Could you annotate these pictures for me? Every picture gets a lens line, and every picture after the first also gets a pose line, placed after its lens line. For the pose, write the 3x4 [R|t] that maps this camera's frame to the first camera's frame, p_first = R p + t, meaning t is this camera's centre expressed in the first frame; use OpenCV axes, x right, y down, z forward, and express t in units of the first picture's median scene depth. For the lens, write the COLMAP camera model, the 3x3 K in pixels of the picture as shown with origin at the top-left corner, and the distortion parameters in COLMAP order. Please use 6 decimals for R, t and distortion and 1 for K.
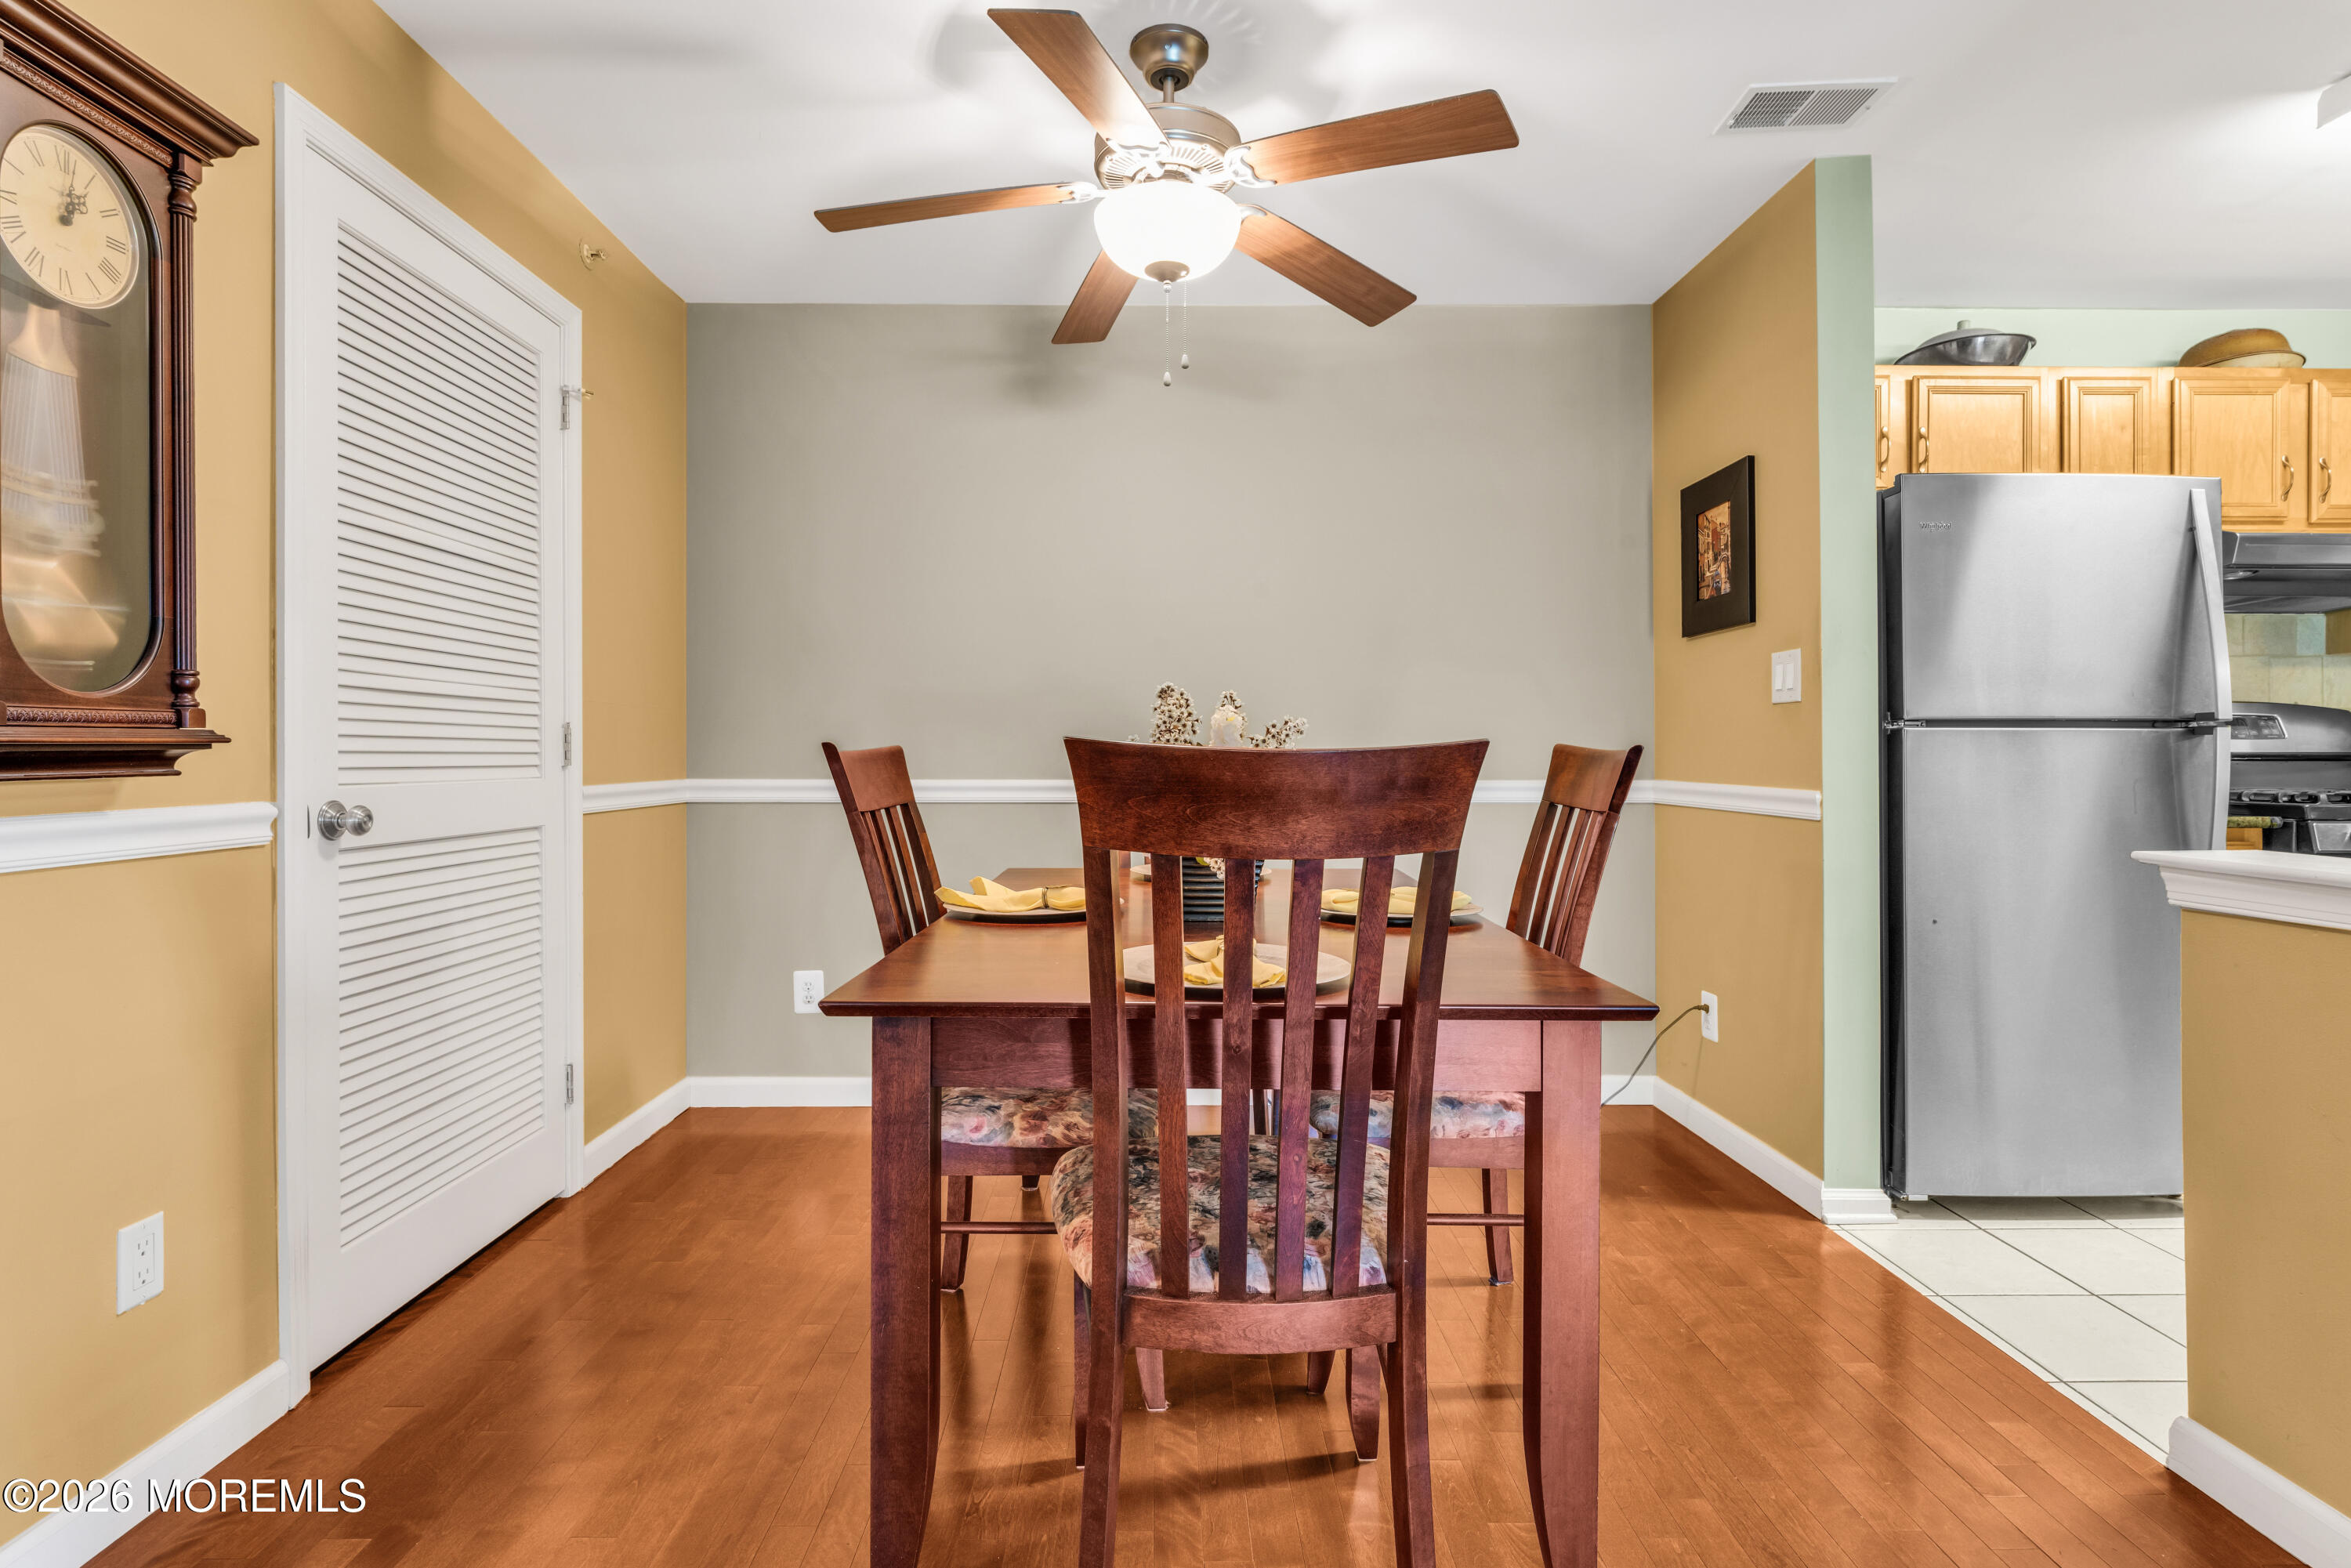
lens RADIAL K [[1149.4, 0, 1164.0], [0, 1149.4, 763.6], [0, 0, 1]] dist [-0.006542, 0.002088]
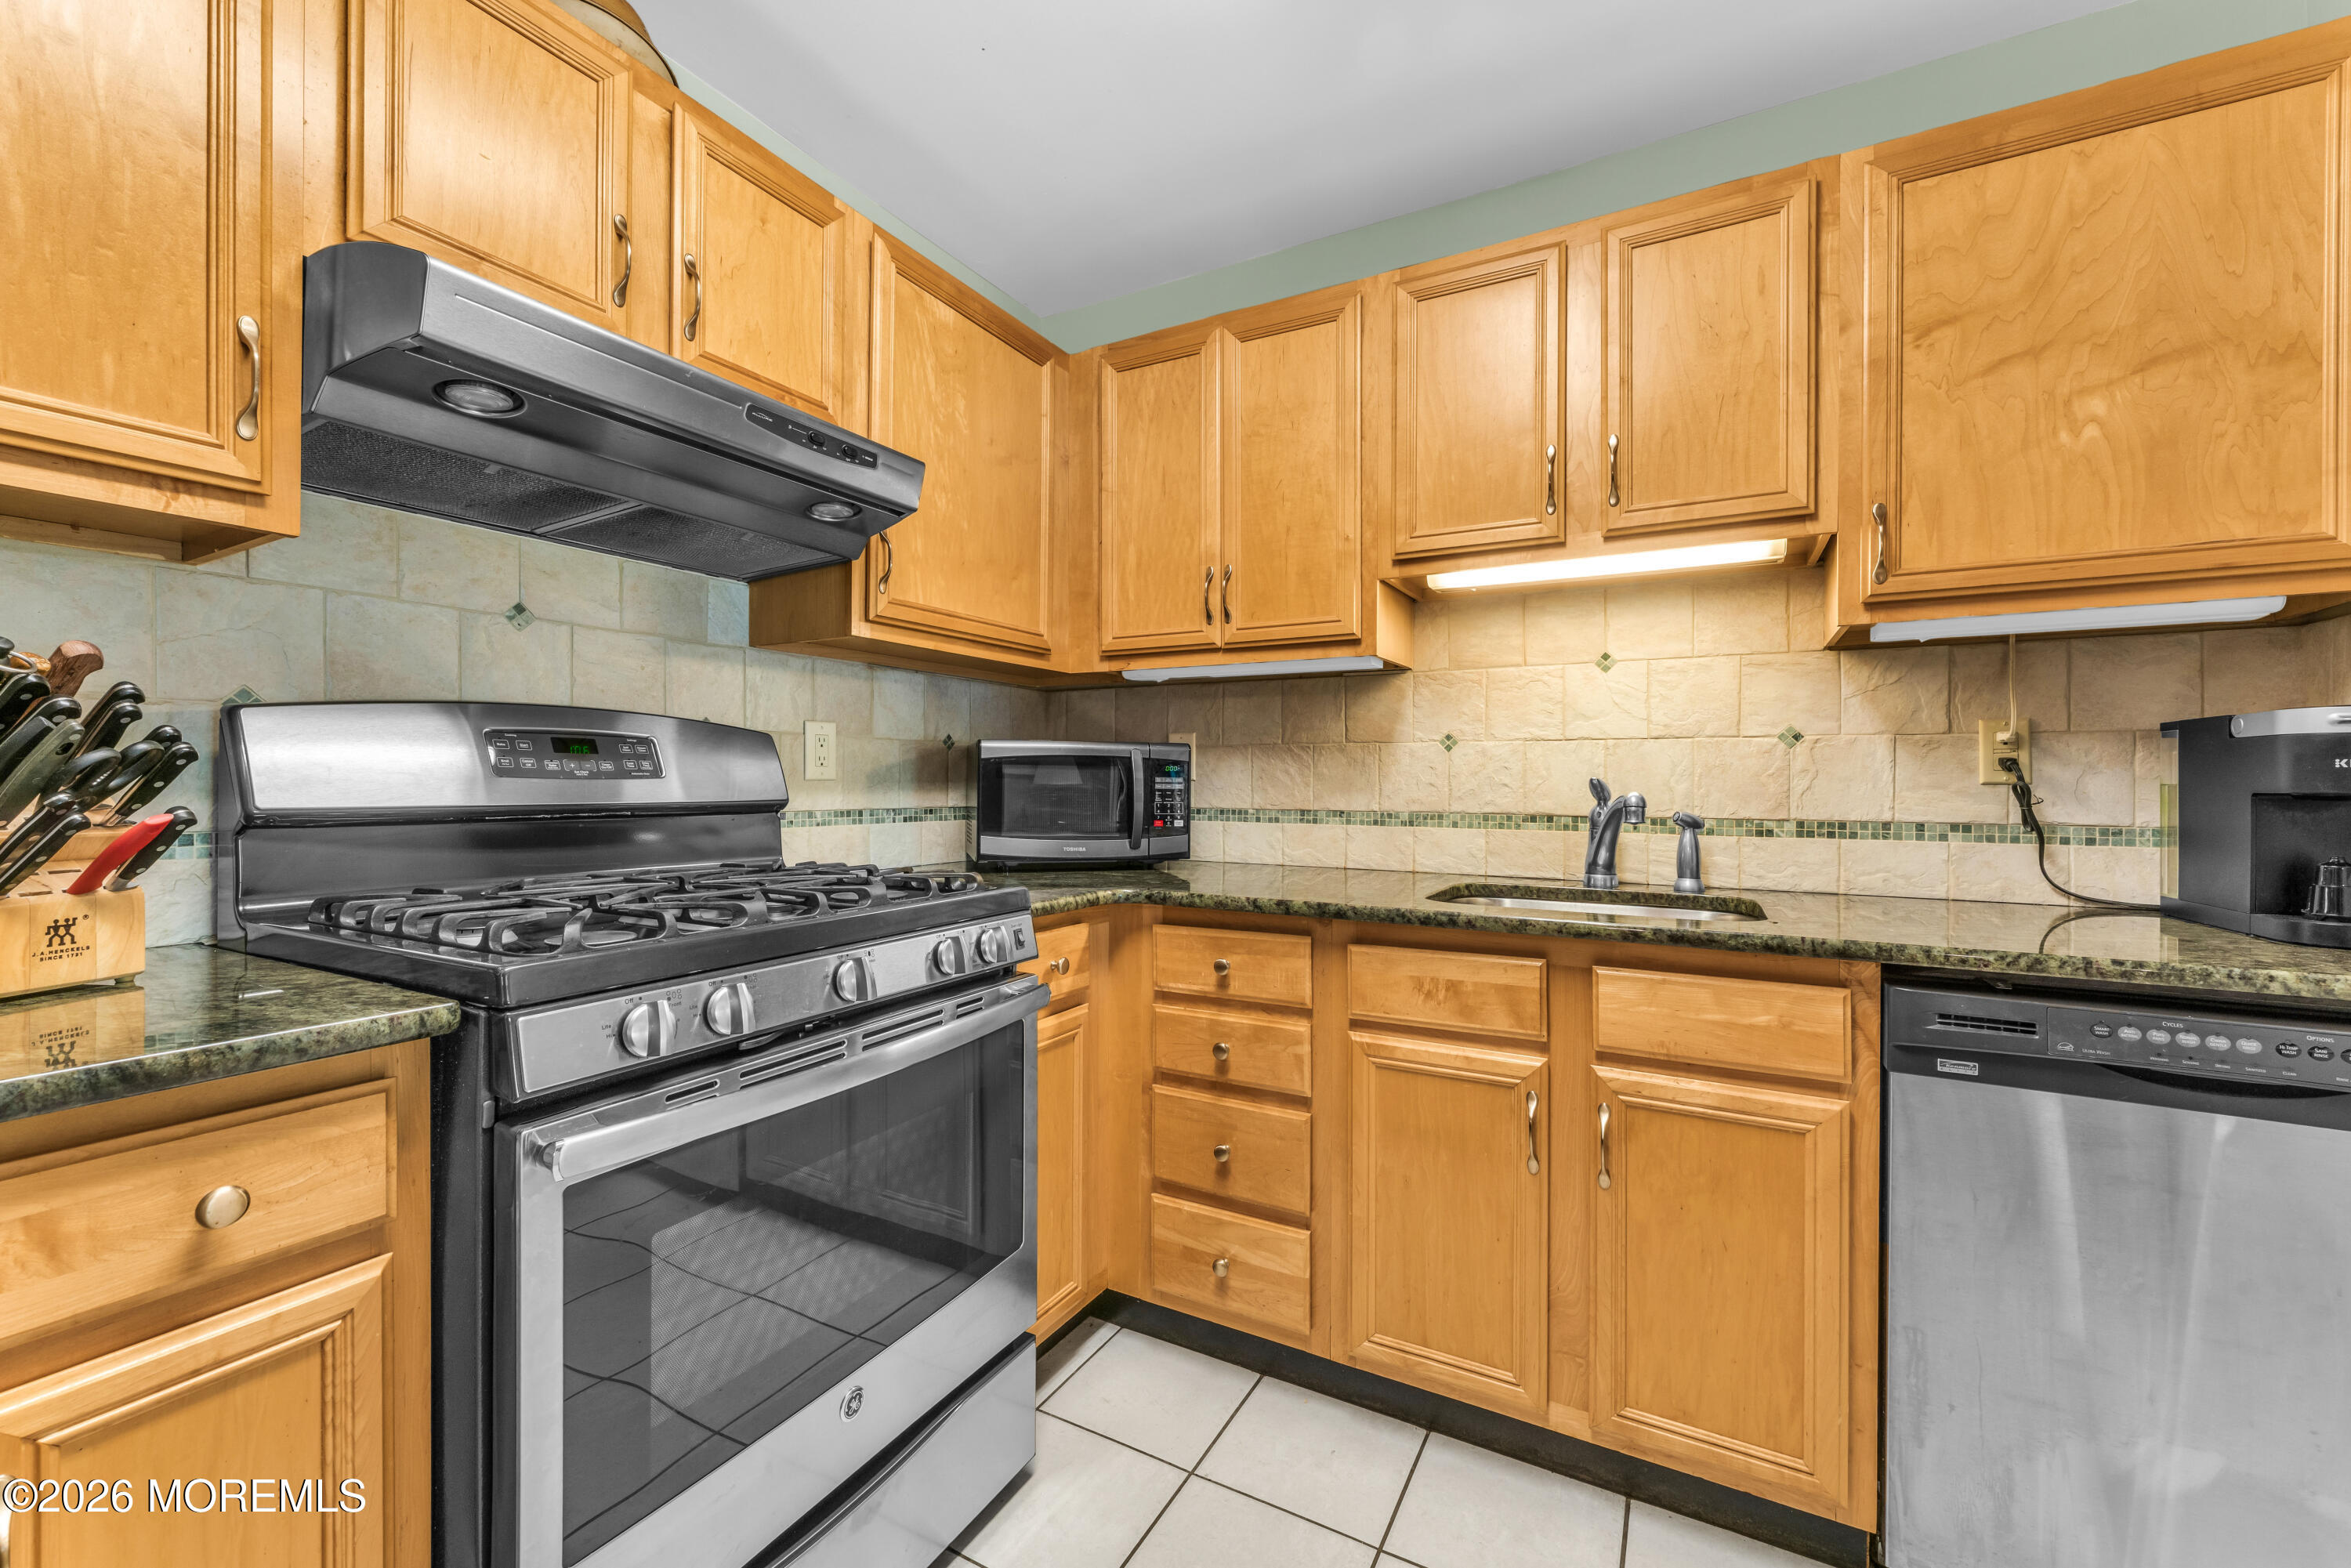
lens RADIAL K [[937.7, 0, 1171.3], [0, 937.7, 778.5], [0, 0, 1]] dist [-0.004661, 0.000109]
pose [[0.491010, 0.004508, 0.871142, 0.783136], [0.001189, 0.999982, -0.005845, -0.020520], [-0.871153, 0.003905, 0.490996, 0.621965]]
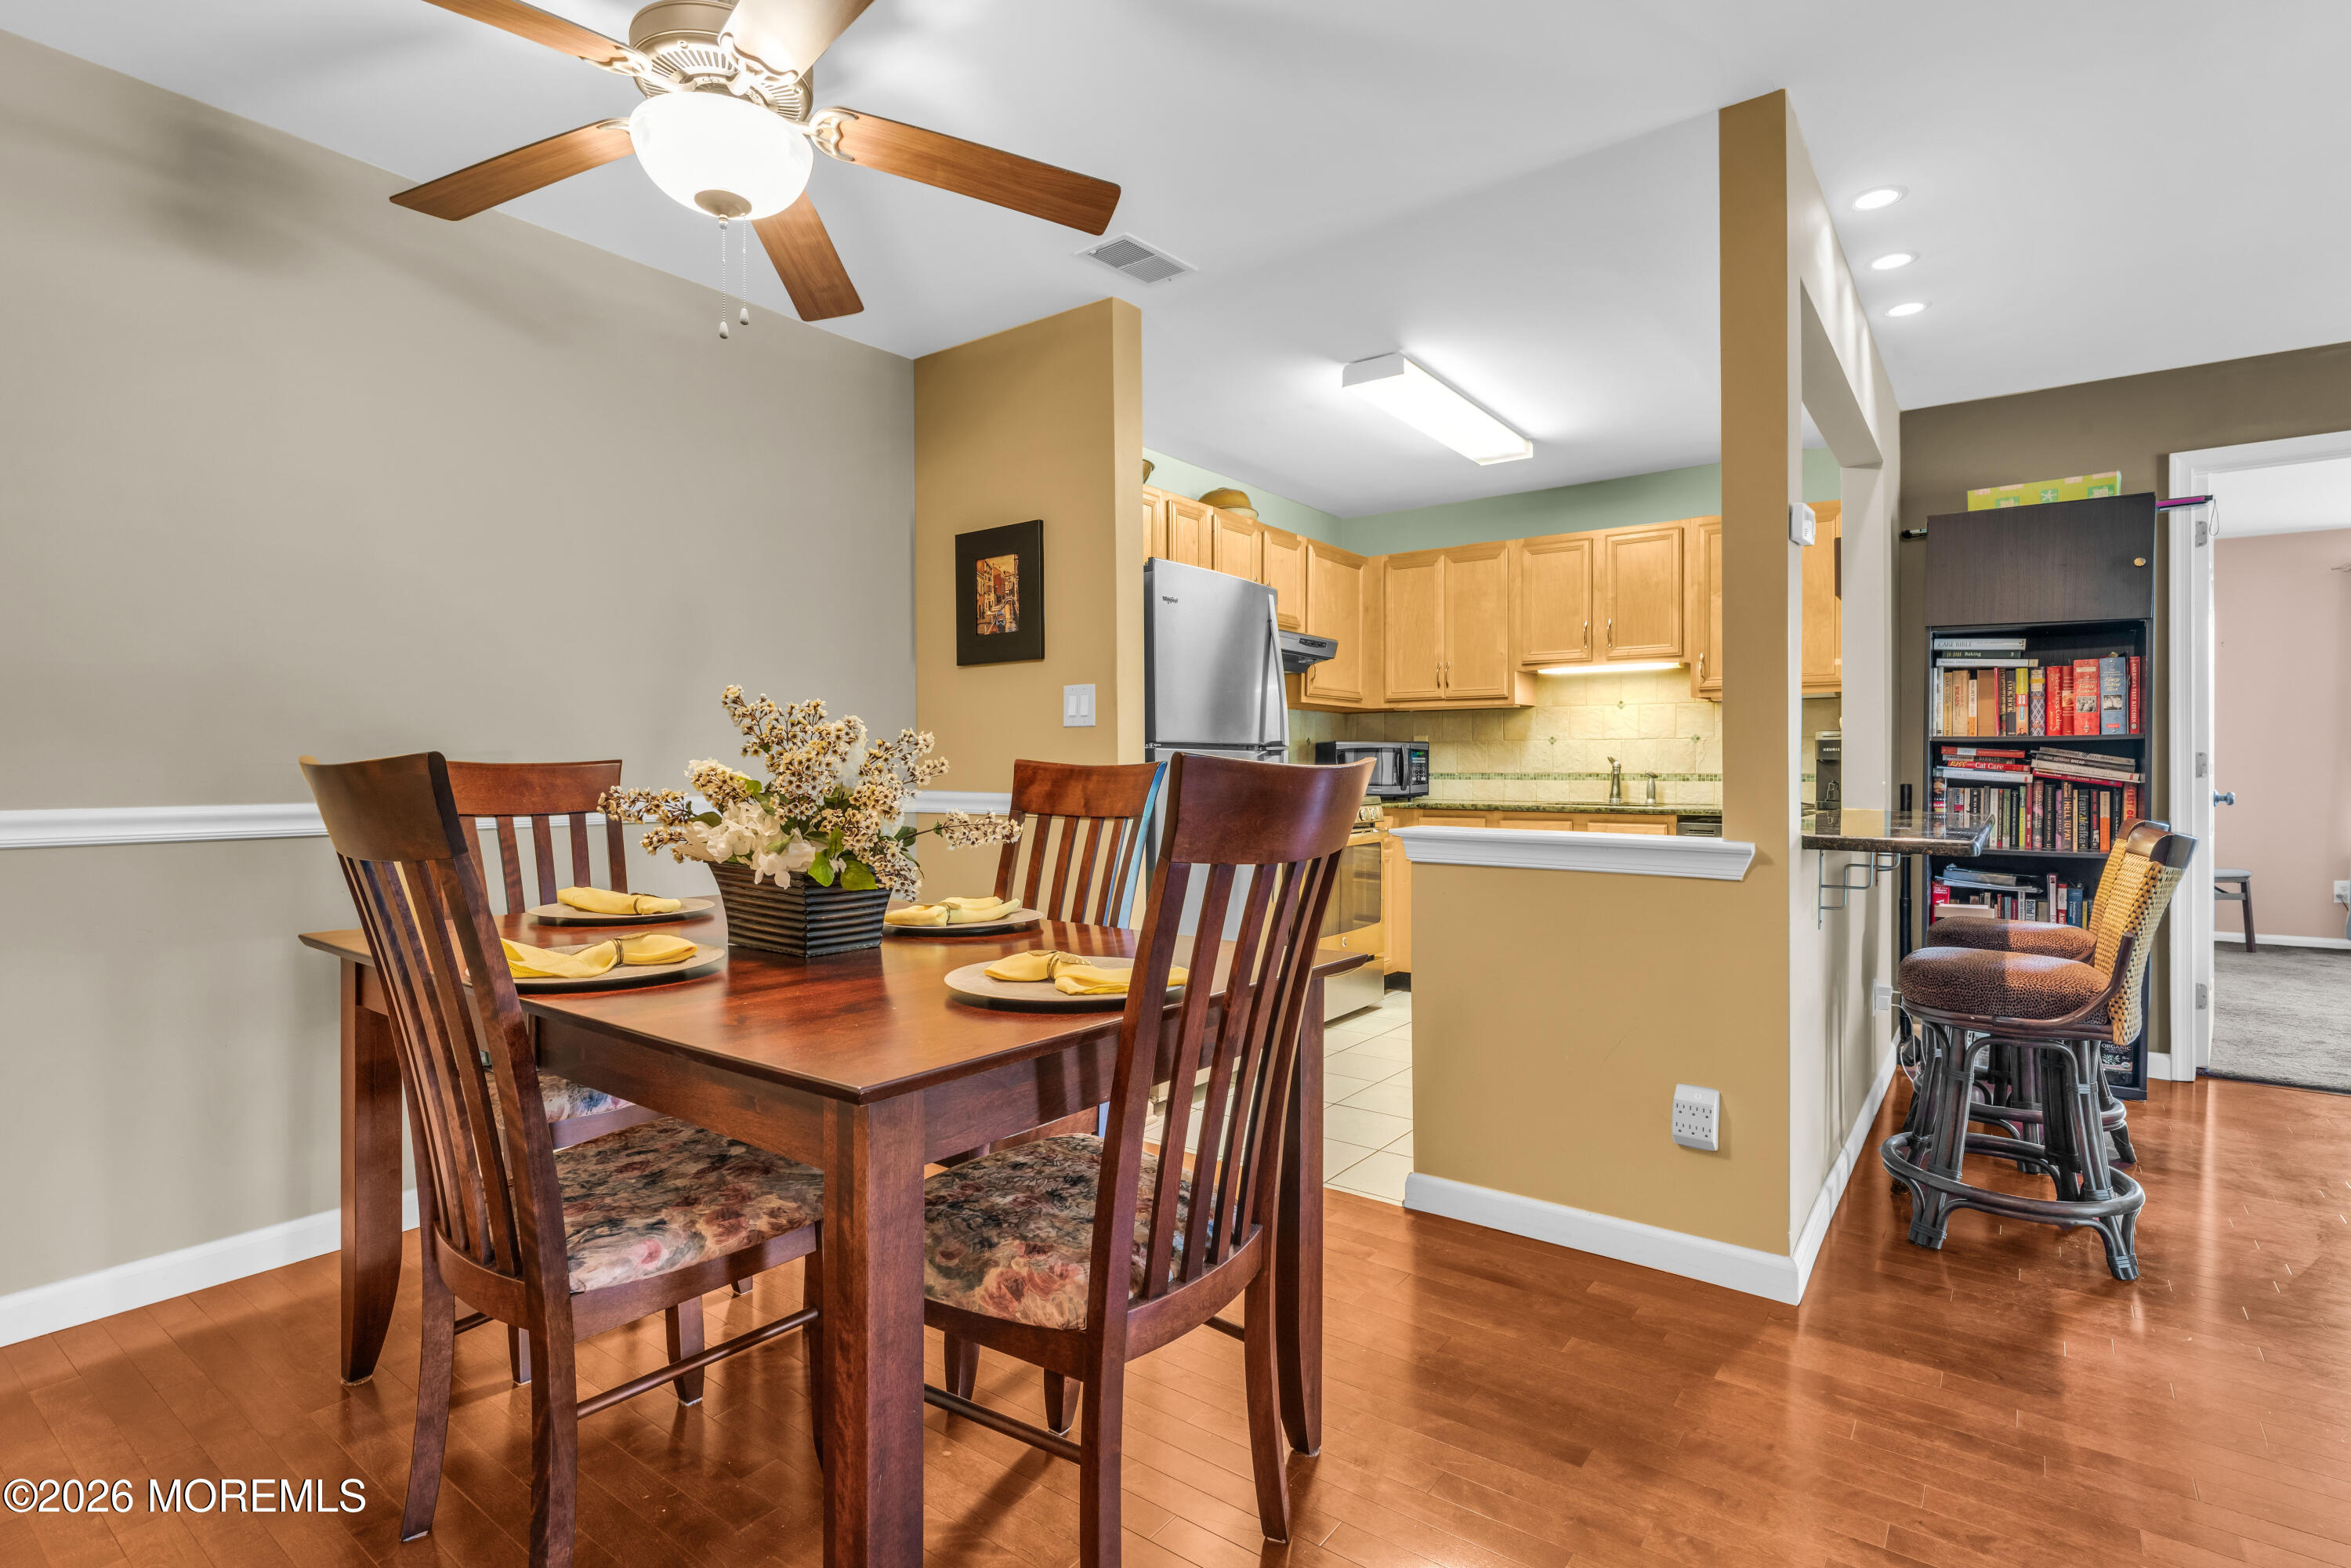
lens RADIAL K [[1149.4, 0, 1164.9], [0, 1149.4, 779.7], [0, 0, 1]] dist [-0.006542, 0.002088]
pose [[0.601464, -0.008169, 0.798858, -0.365096], [0.005525, 0.999966, 0.006066, -0.002945], [-0.798881, 0.000766, 0.601488, 0.167943]]
